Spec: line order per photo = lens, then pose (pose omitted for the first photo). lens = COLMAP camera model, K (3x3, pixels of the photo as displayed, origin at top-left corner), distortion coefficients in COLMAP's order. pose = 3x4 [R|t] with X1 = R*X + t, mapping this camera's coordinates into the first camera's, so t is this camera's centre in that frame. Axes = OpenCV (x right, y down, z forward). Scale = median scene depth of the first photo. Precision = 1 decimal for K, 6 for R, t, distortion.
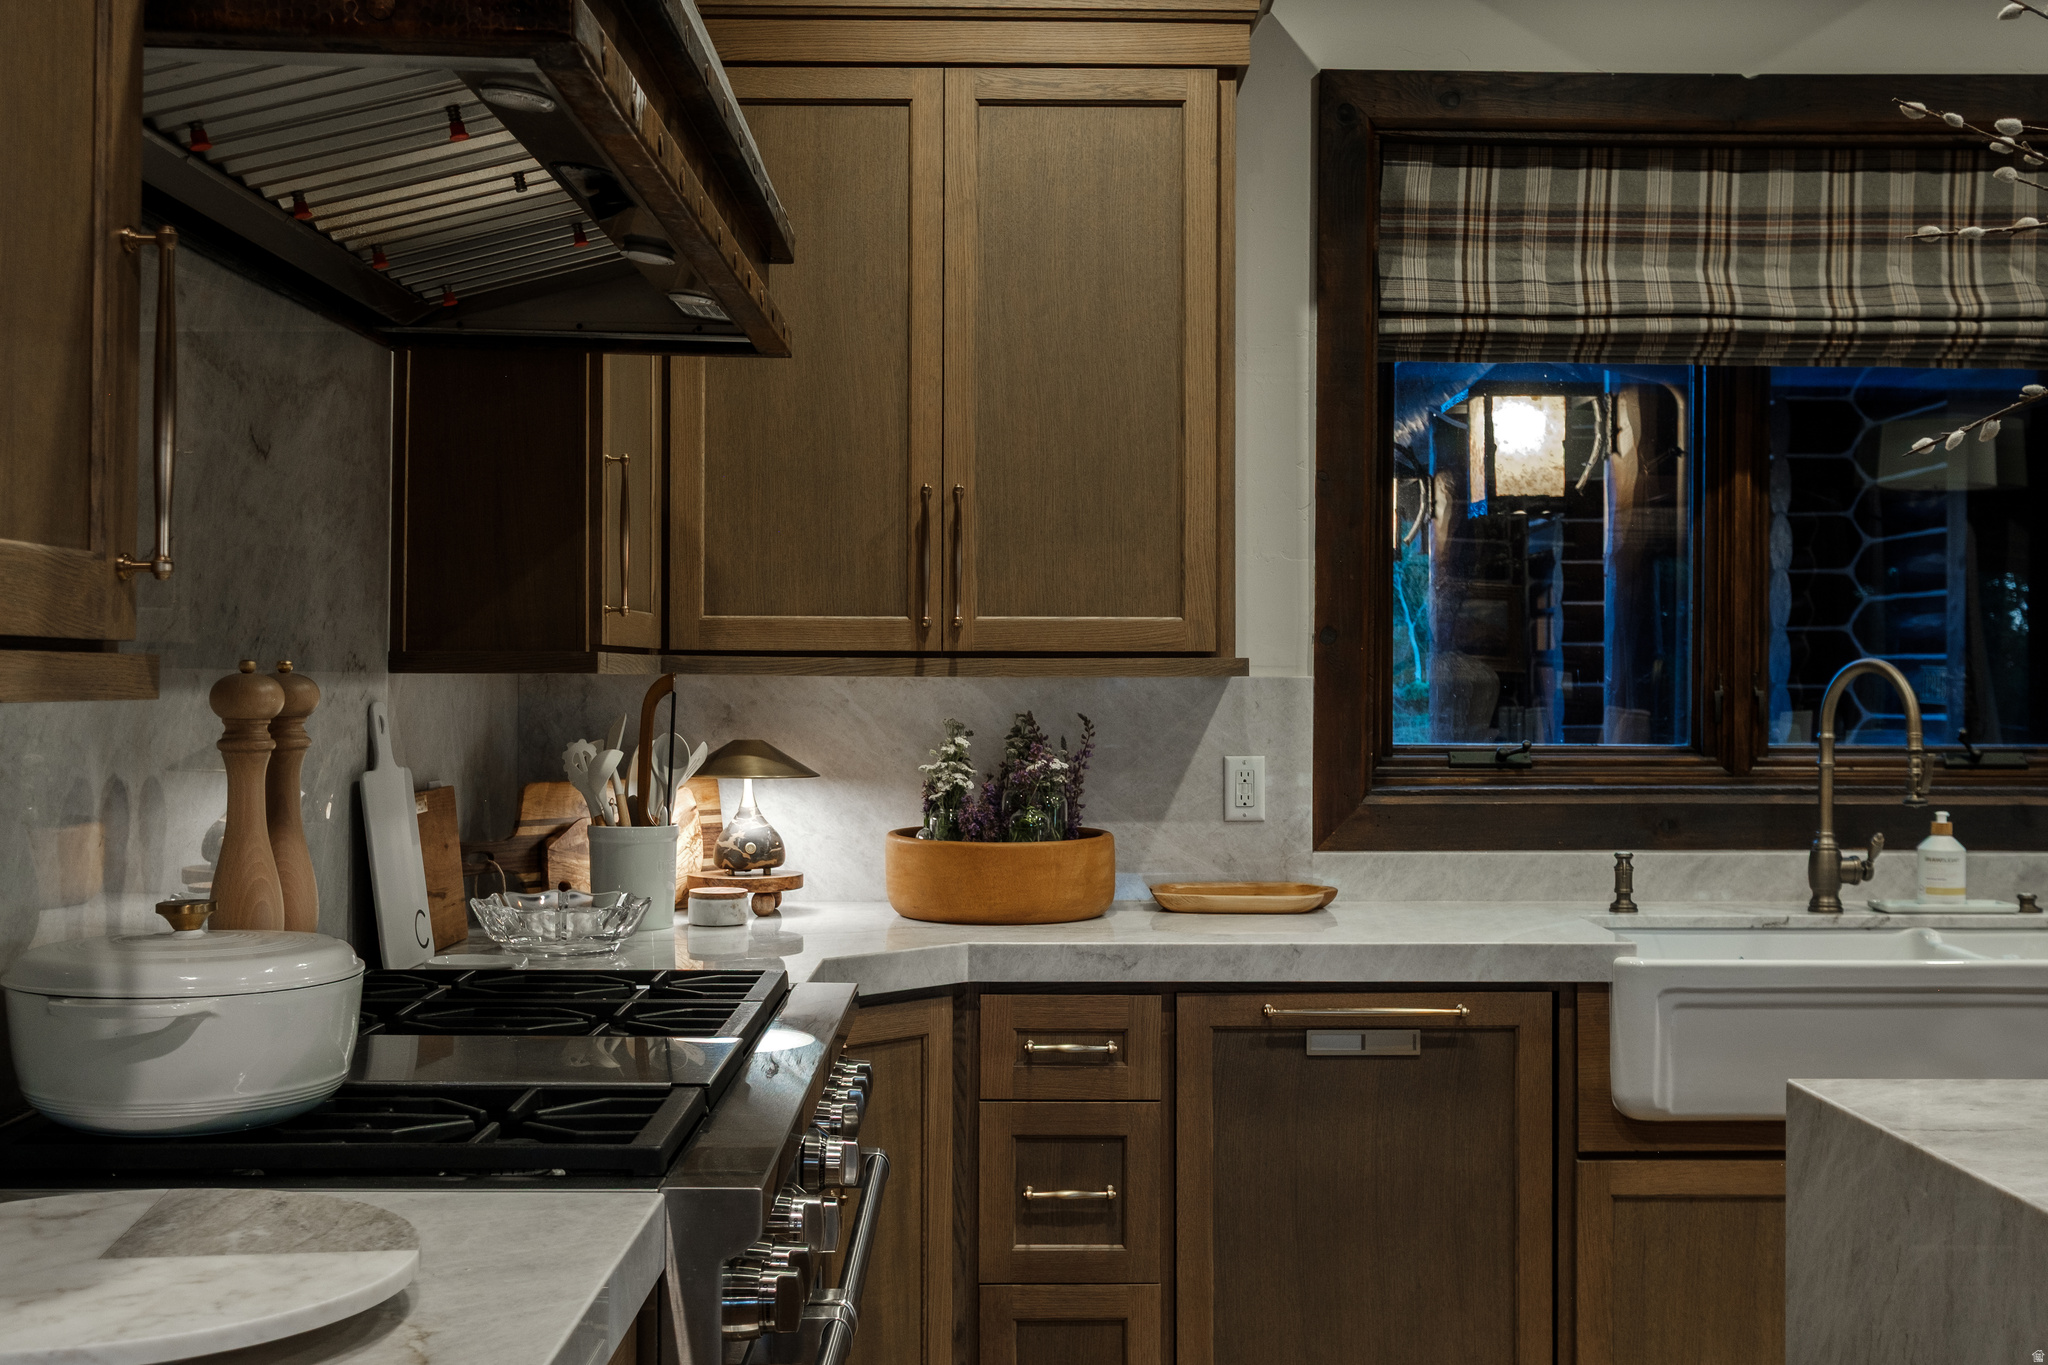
lens RADIAL K [[2292.9, 0, 1024.0], [0, 2292.9, 682.5], [0, 0, 1]] dist [-0.011260, 0.059969]
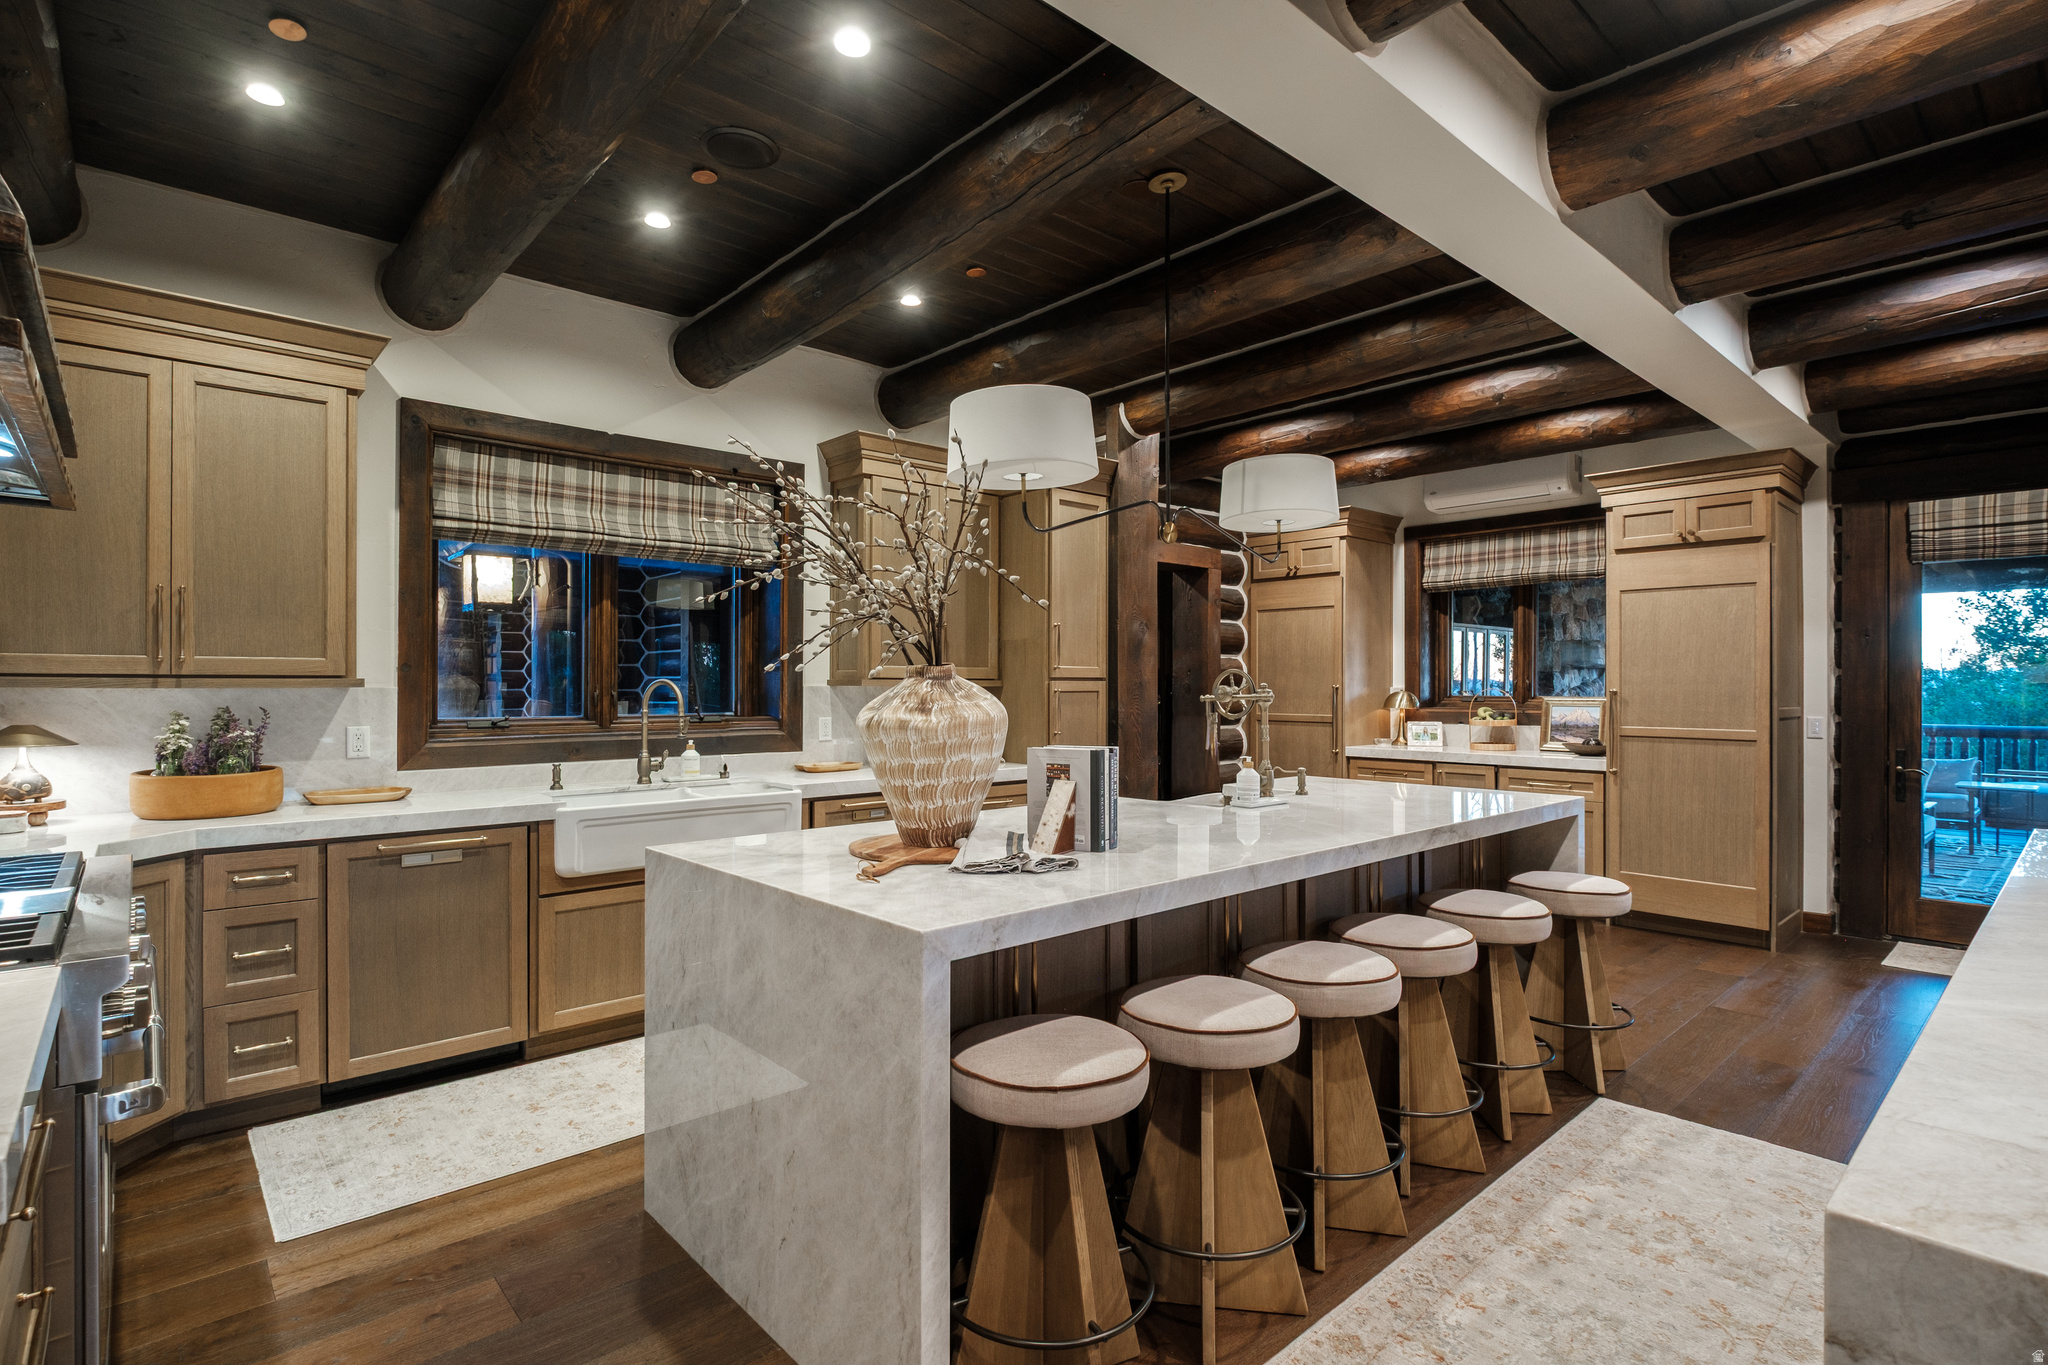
lens RADIAL K [[999.9, 0, 1024.0], [0, 999.9, 682.5], [0, 0, 1]] dist [-0.000812, -0.000004]
pose [[0.750789, -0.000064, 0.660542, -0.046765], [0.003431, 0.999987, -0.003802, -0.001427], [-0.660533, 0.005121, 0.750779, -0.059396]]
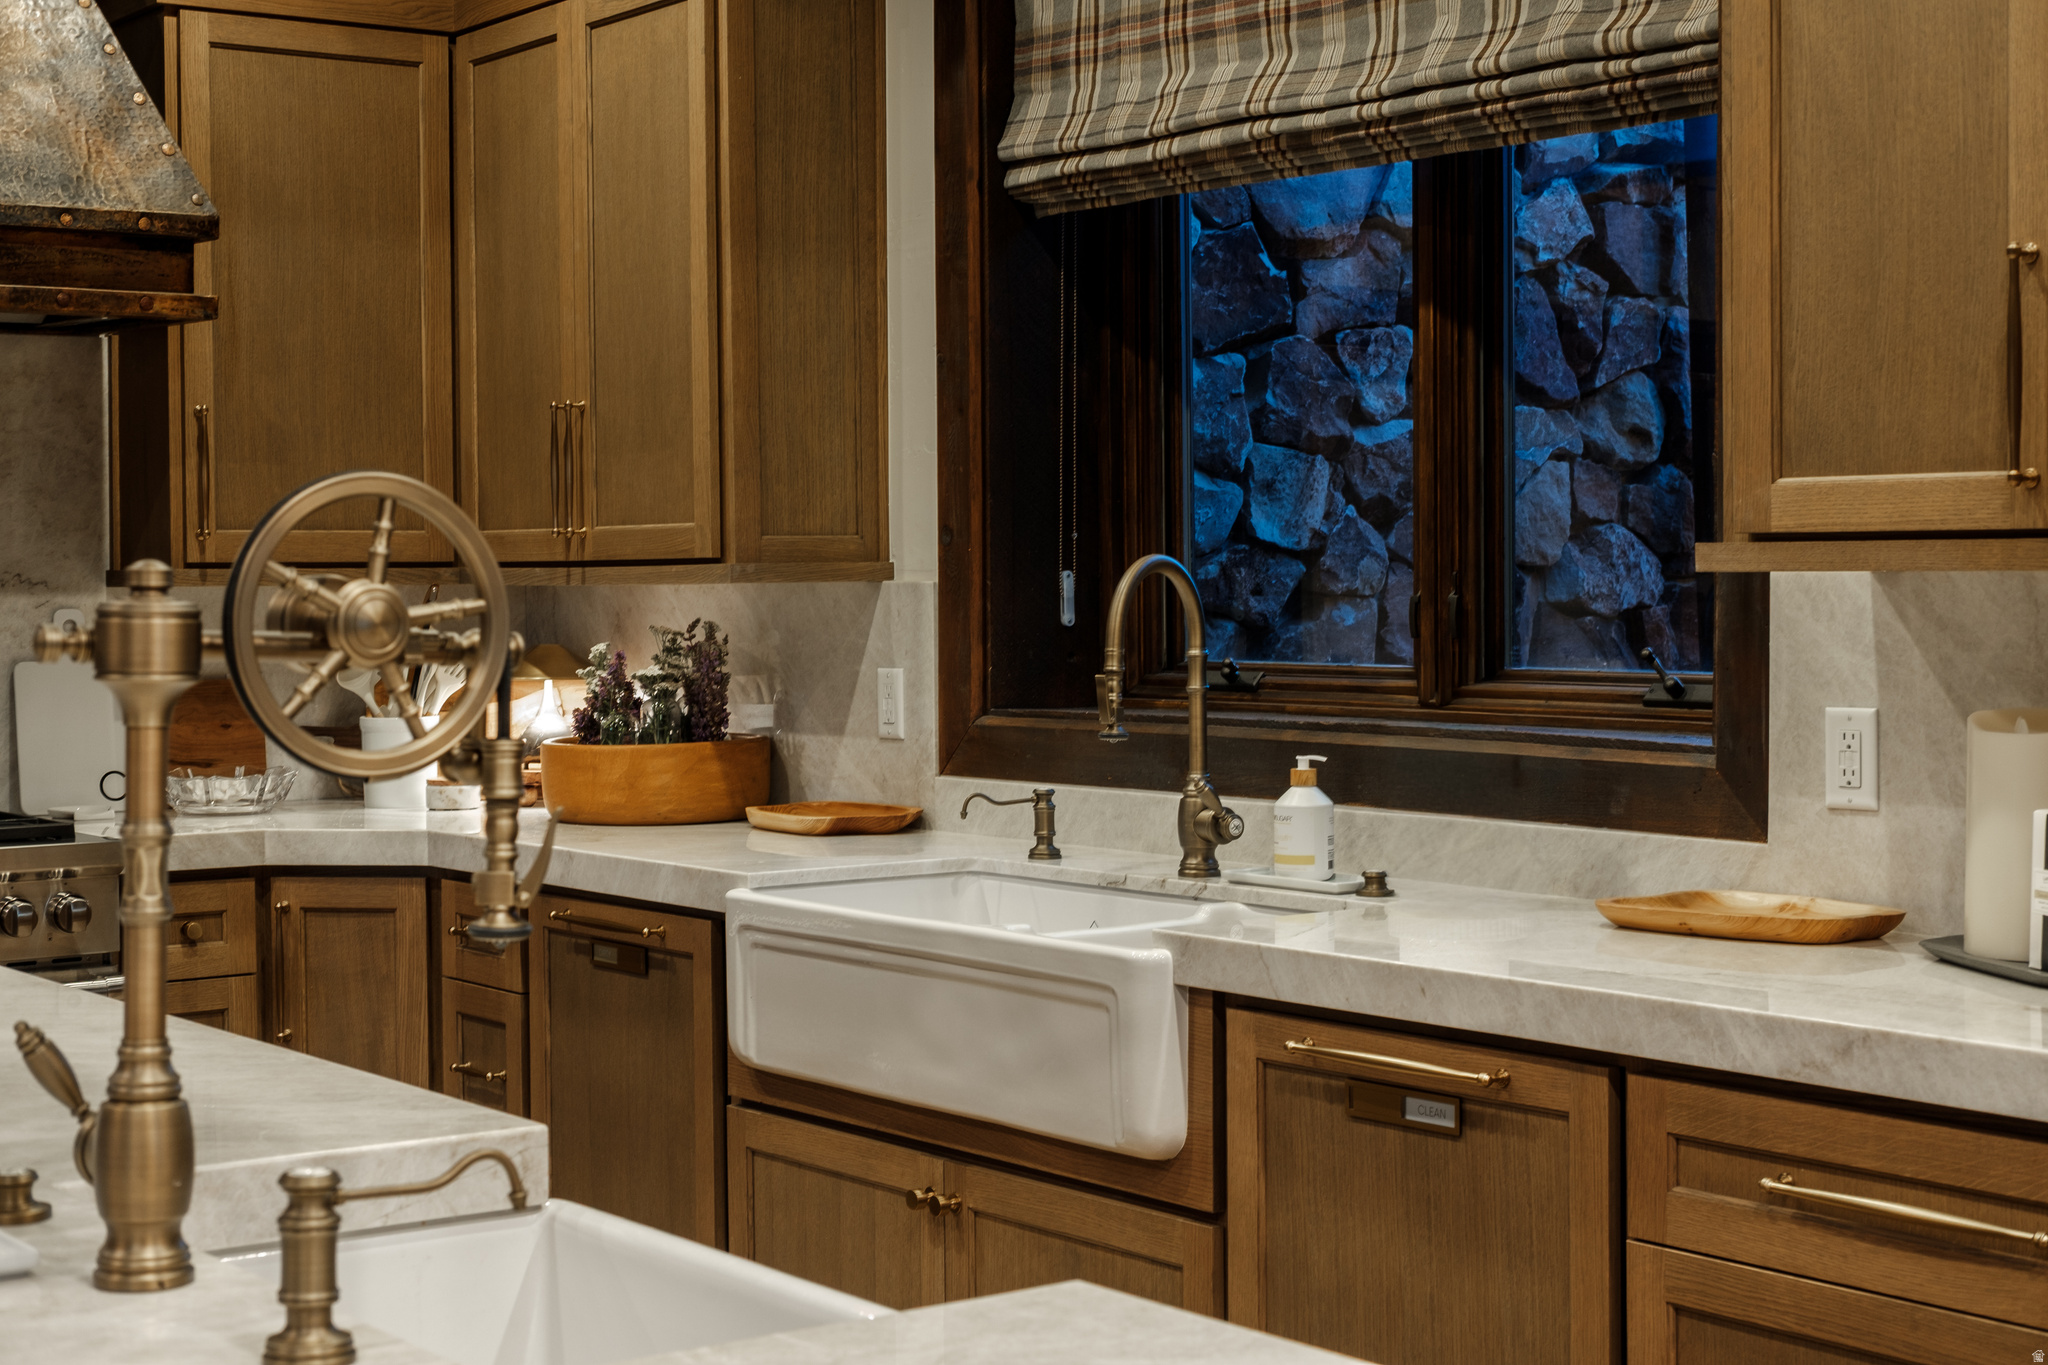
lens RADIAL K [[3147.8, 0, 1026.4], [0, 3147.8, 641.9], [0, 0, 1]] dist [-0.023493, 0.018158]
pose [[0.576348, 0.009566, -0.817148, 1.165393], [0.006632, 0.999844, 0.016383, 0.001380], [0.817178, -0.014862, 0.576194, 0.319113]]
